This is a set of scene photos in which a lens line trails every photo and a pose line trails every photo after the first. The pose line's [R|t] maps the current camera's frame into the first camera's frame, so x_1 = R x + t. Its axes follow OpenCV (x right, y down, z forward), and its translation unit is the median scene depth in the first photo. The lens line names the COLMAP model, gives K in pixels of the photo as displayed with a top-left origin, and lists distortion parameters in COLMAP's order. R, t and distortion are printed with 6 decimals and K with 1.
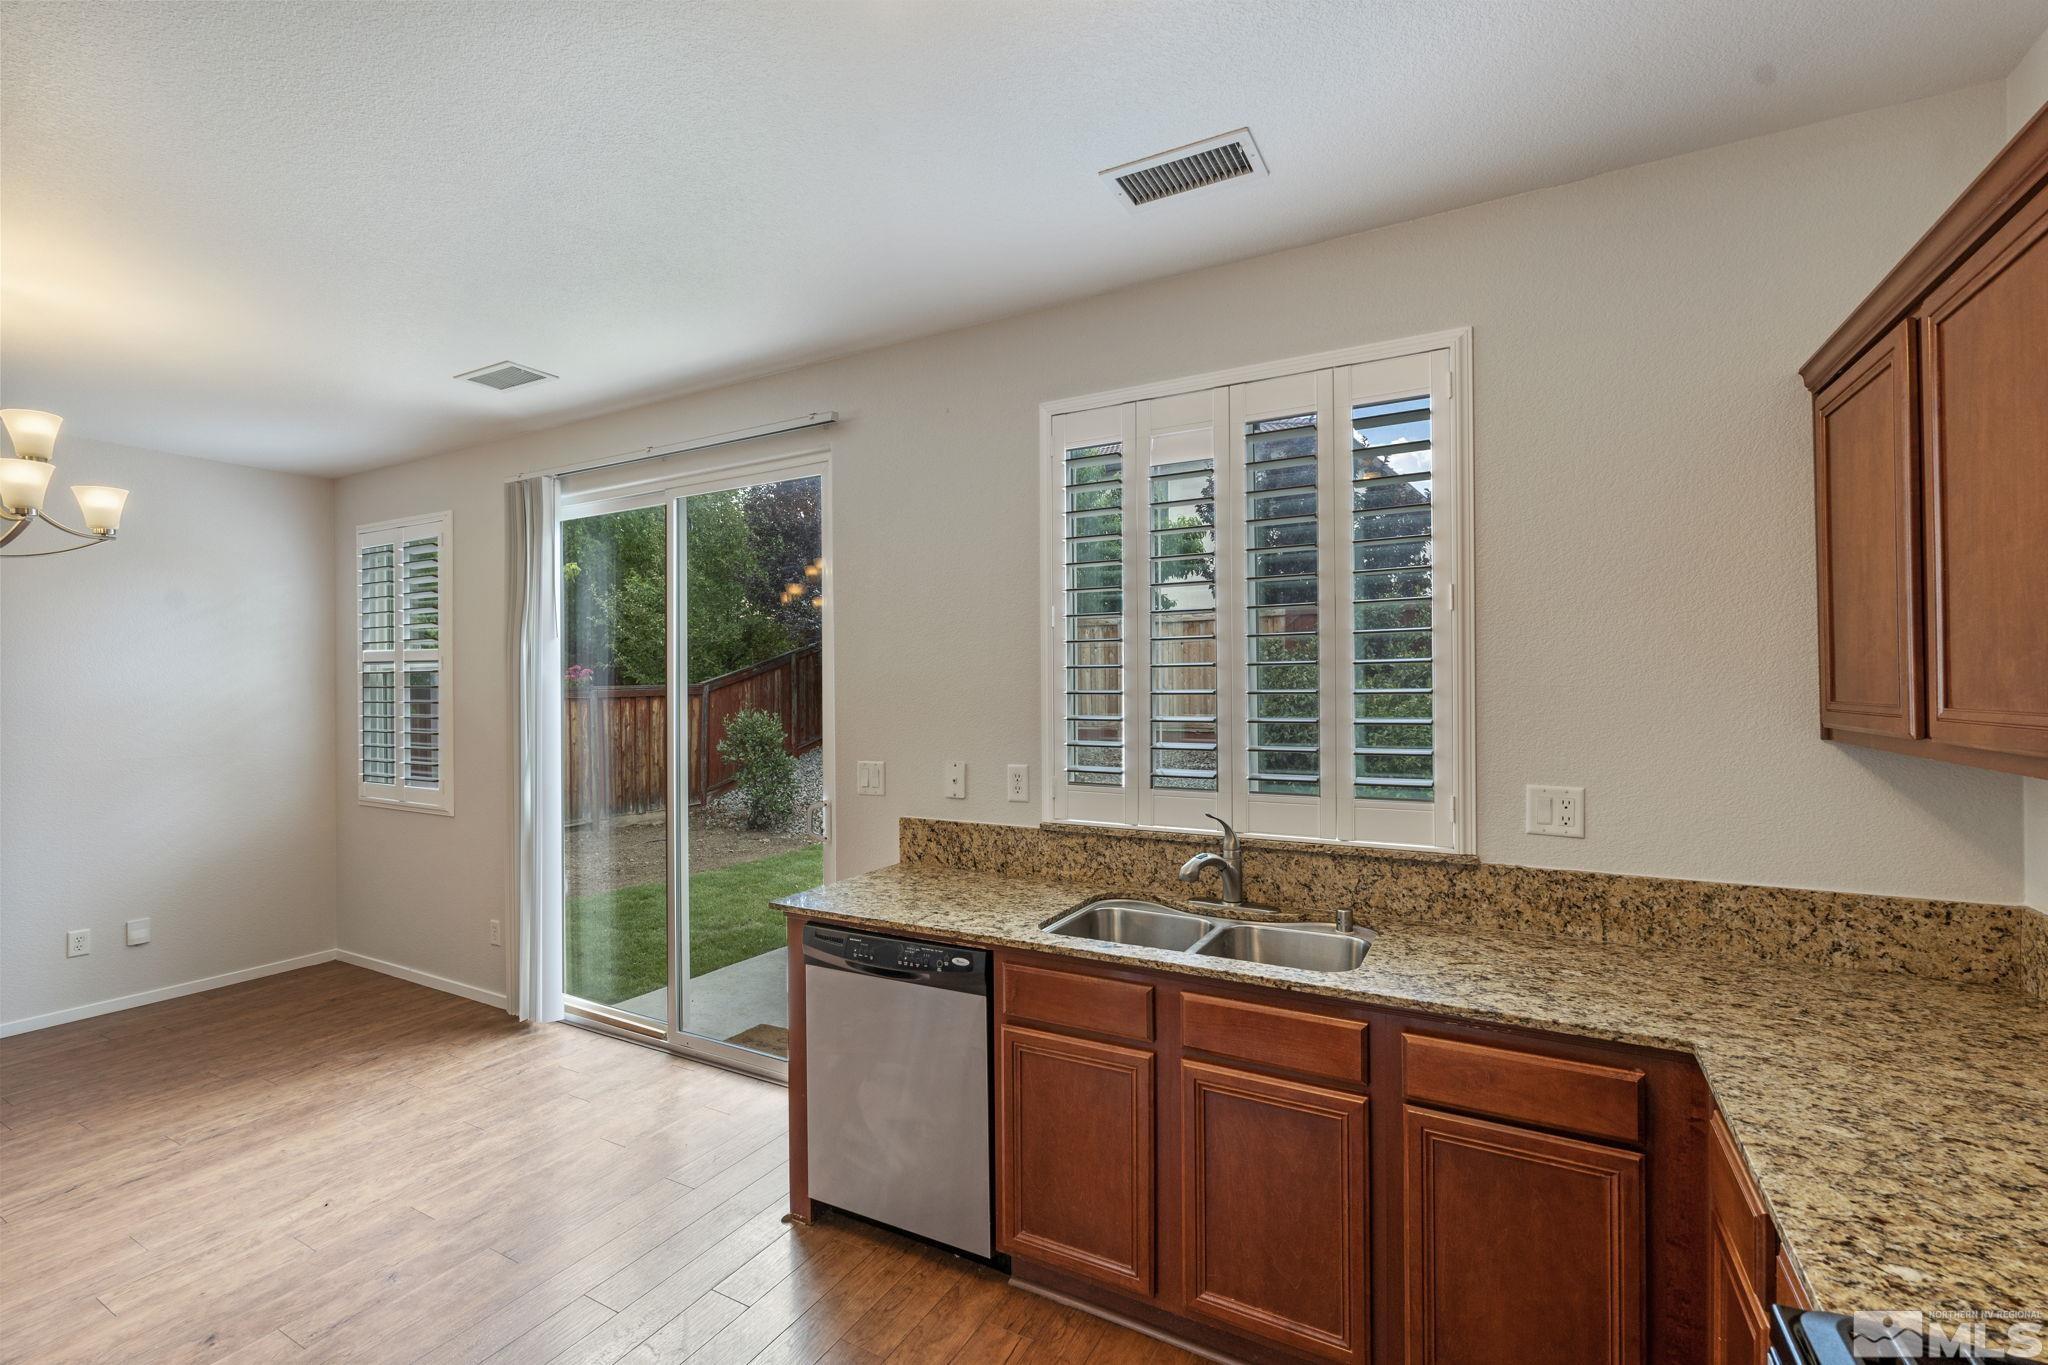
lens RADIAL K [[888.8, 0, 1024.0], [0, 888.8, 682.5], [0, 0, 1]] dist [-0.004164, -0.000238]
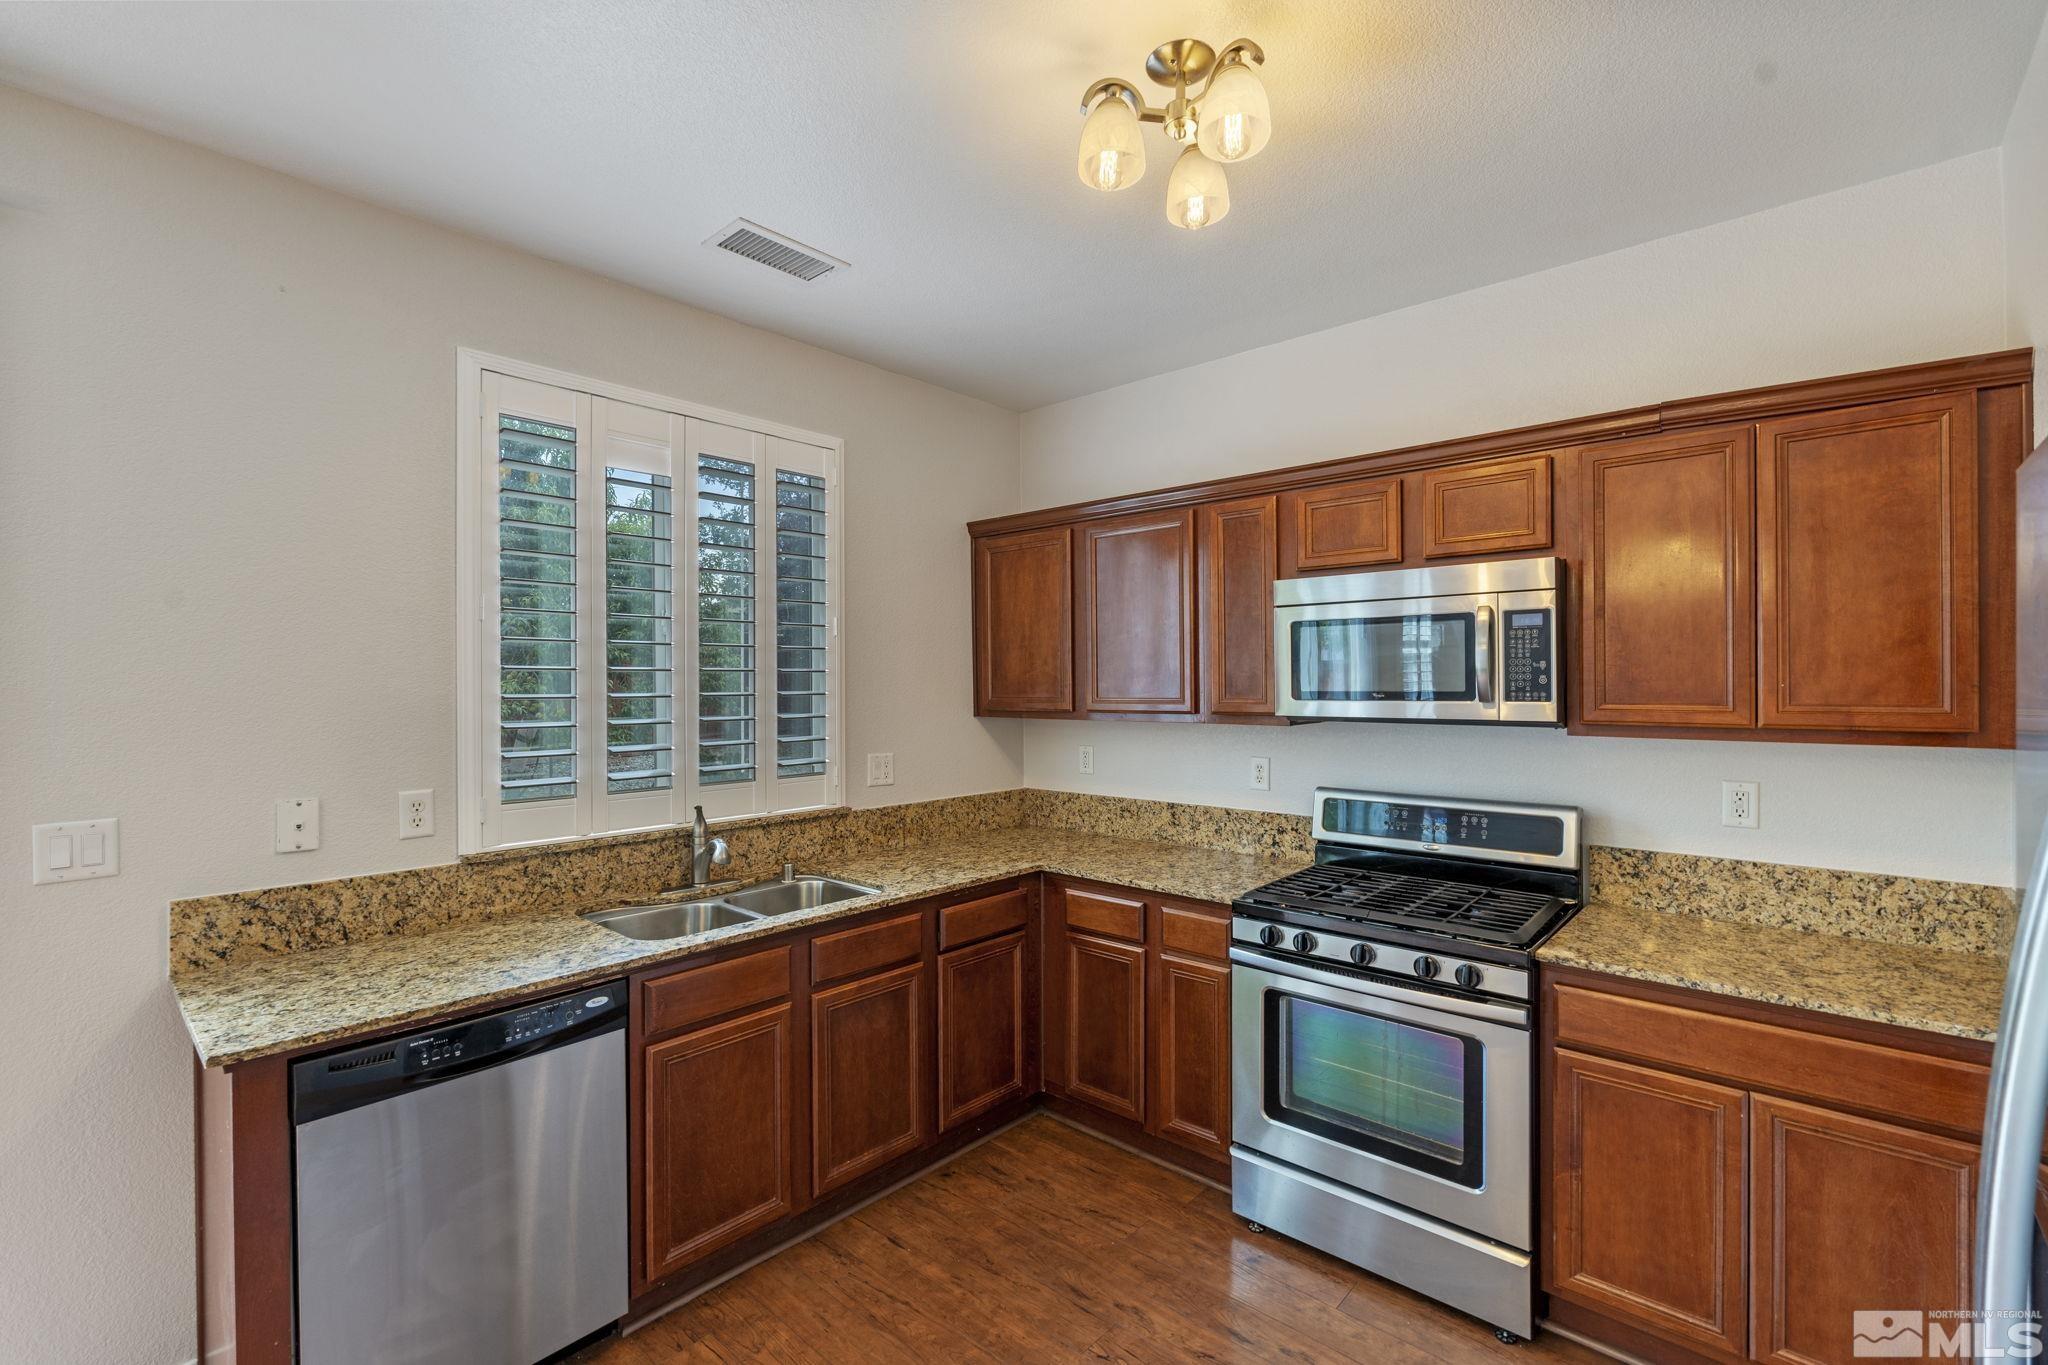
lens RADIAL K [[891.6, 0, 1023.2], [0, 891.6, 684.8], [0, 0, 1]] dist [-0.003611, 0.000569]
pose [[0.226006, 0.005752, 0.974109, -0.719770], [-0.001112, 0.999983, -0.005647, 0.003989], [-0.974125, 0.000193, 0.226008, 0.335065]]
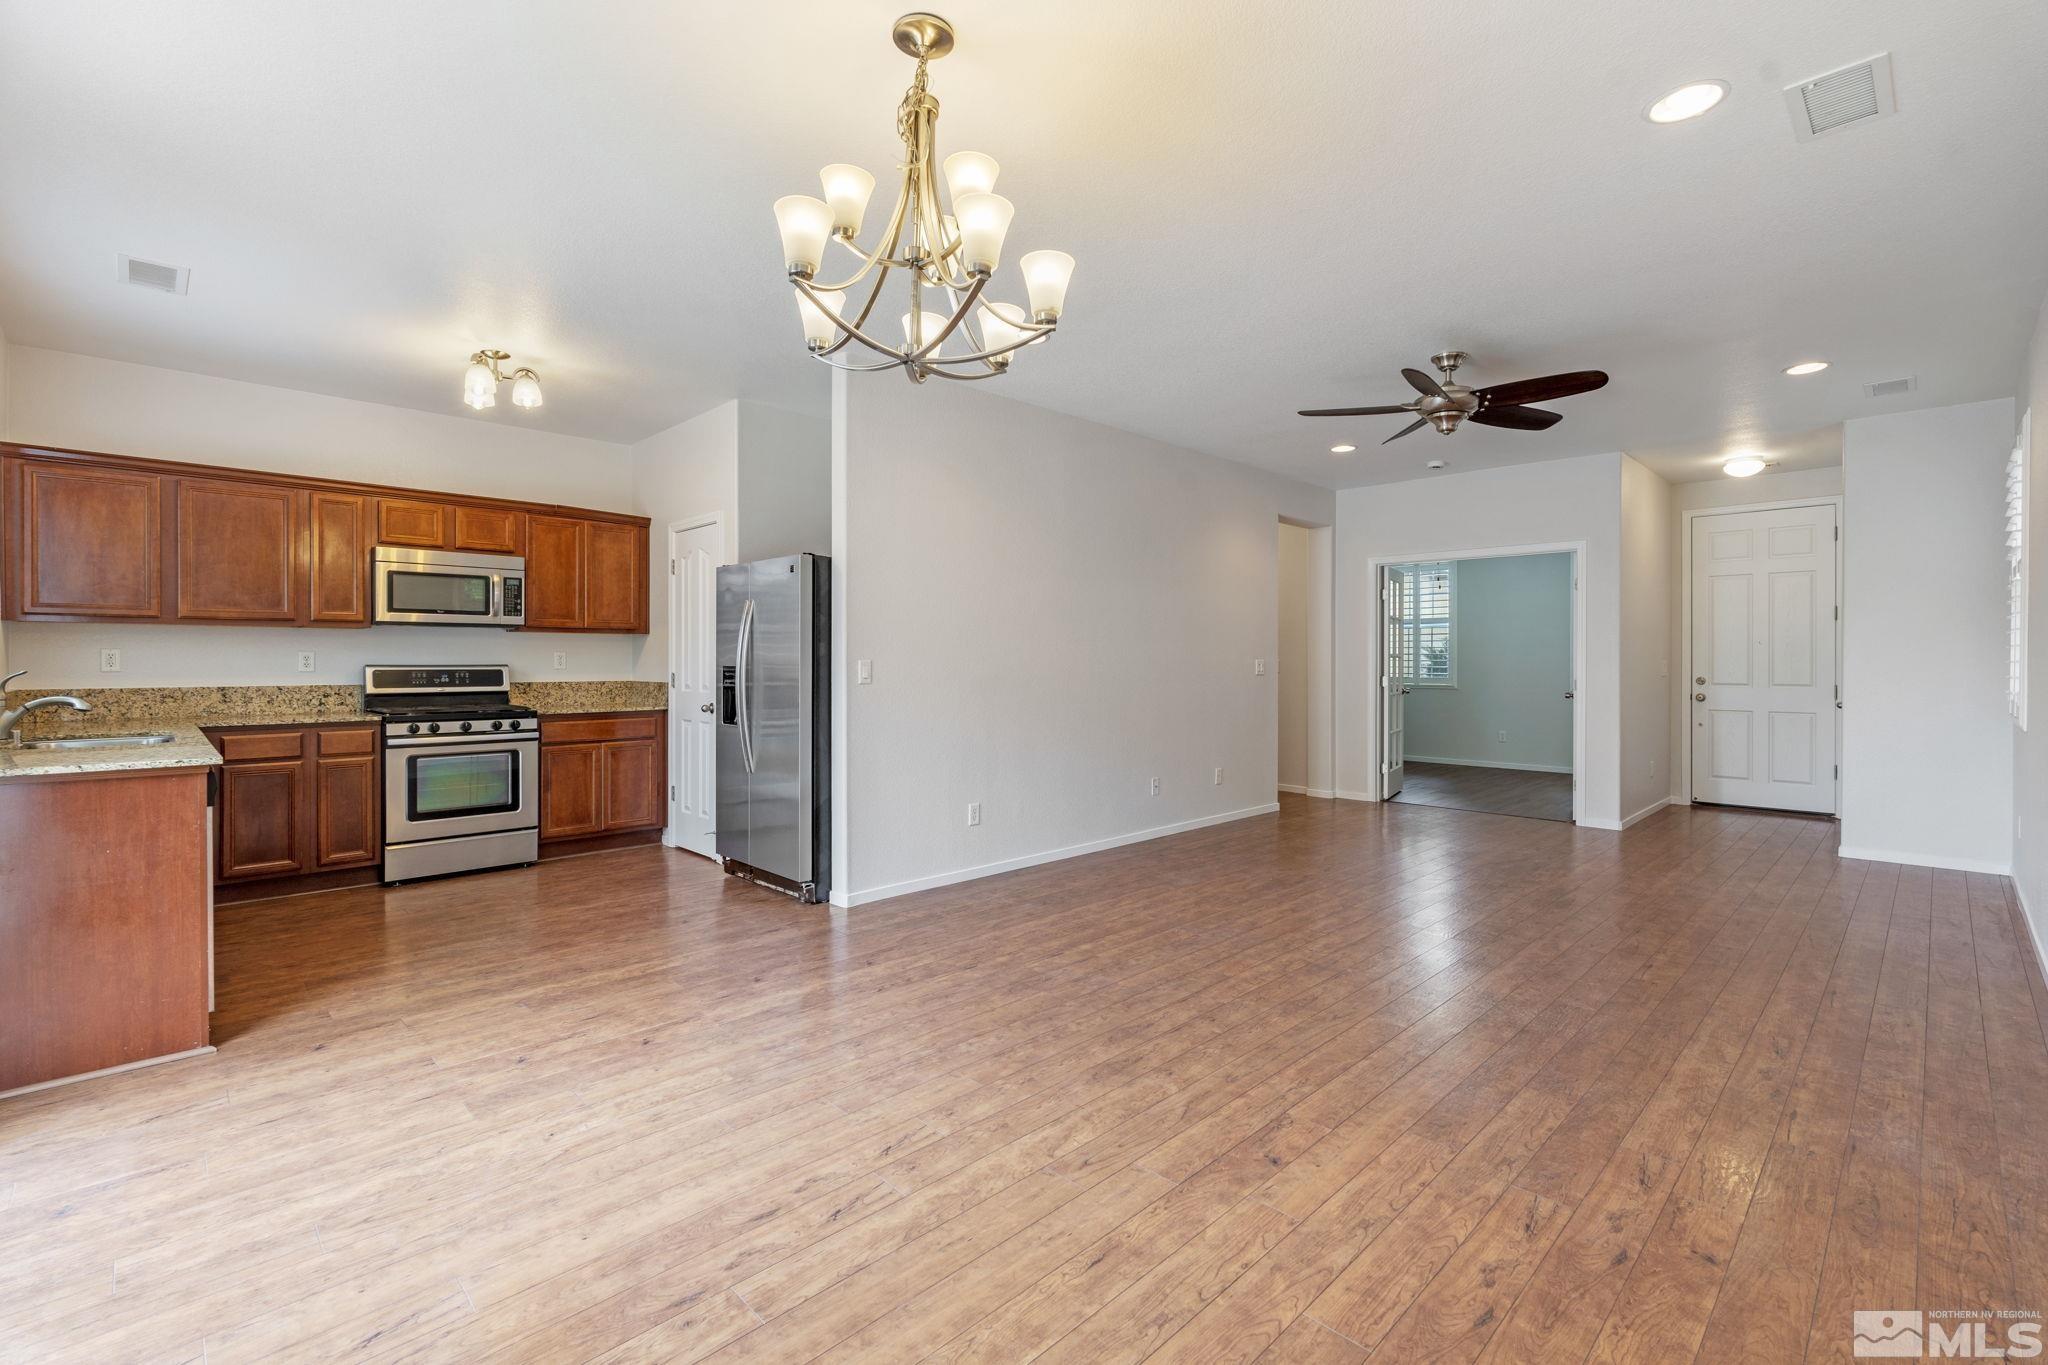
lens RADIAL K [[902.0, 0, 1014.6], [0, 902.0, 665.4], [0, 0, 1]] dist [-0.005399, 0.000347]
pose [[-0.956958, 0.005920, 0.290165, -1.494571], [0.005995, 0.999982, -0.000629, 0.138498], [-0.290163, 0.001138, -0.956976, 1.726808]]
